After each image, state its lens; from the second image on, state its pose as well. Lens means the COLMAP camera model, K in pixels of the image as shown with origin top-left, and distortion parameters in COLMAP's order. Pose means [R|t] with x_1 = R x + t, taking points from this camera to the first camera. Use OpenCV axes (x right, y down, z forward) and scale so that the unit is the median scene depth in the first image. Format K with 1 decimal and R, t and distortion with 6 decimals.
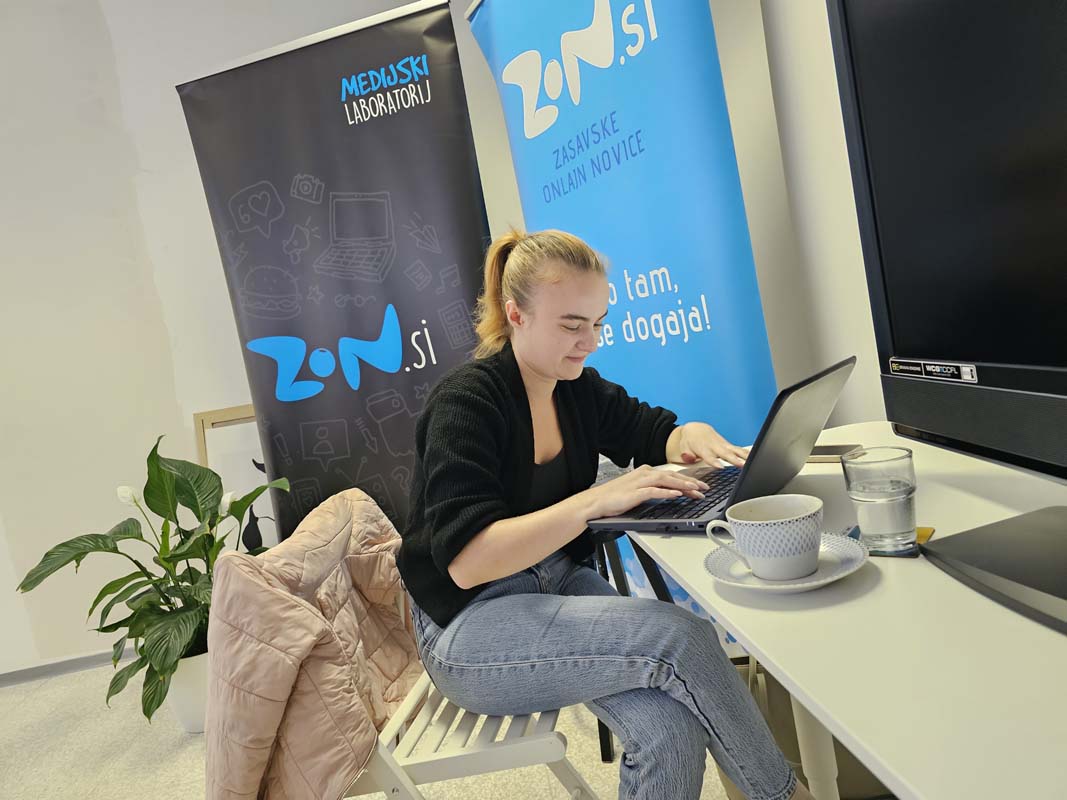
lens RADIAL K [[713.8, 0, 549.1], [0, 713.8, 384.0], [0, 0, 1]] dist [0.048990, -0.044910]
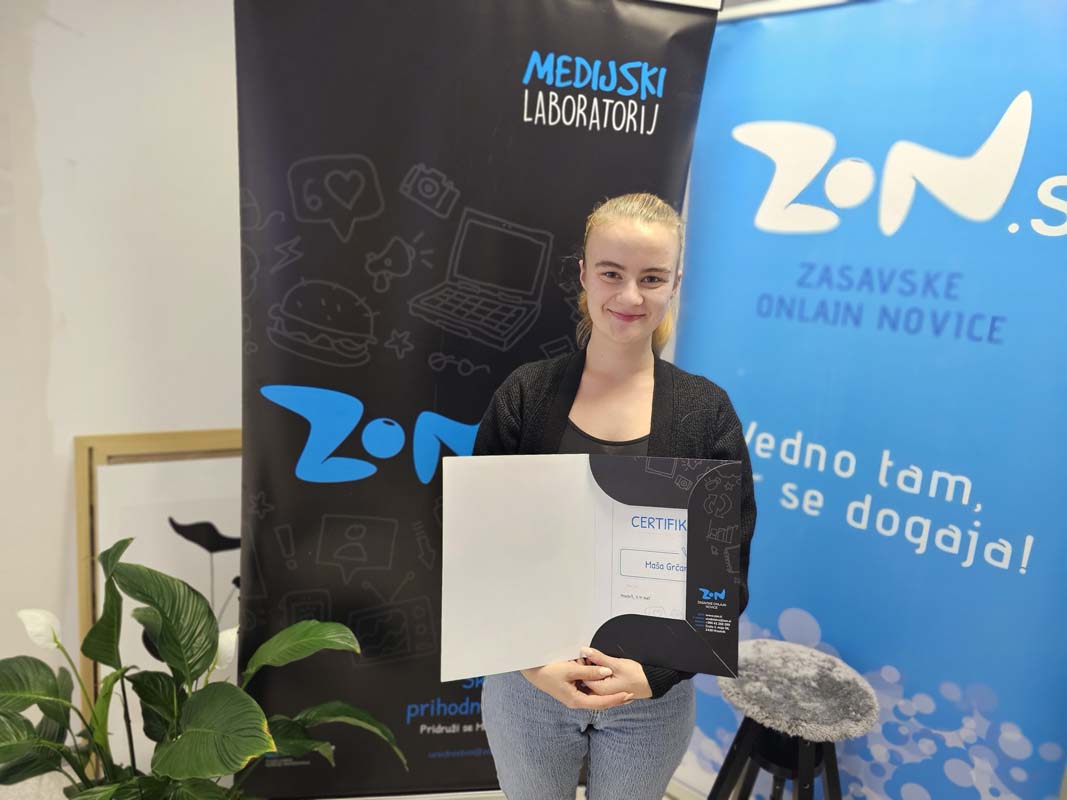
lens RADIAL K [[718.6, 0, 528.2], [0, 718.6, 390.1], [0, 0, 1]] dist [0.053559, -0.040222]
pose [[0.892261, 0.165042, 0.420276, -0.528267], [-0.215684, 0.973532, 0.075600, -0.169421], [-0.396676, -0.158102, 0.904241, 0.348810]]
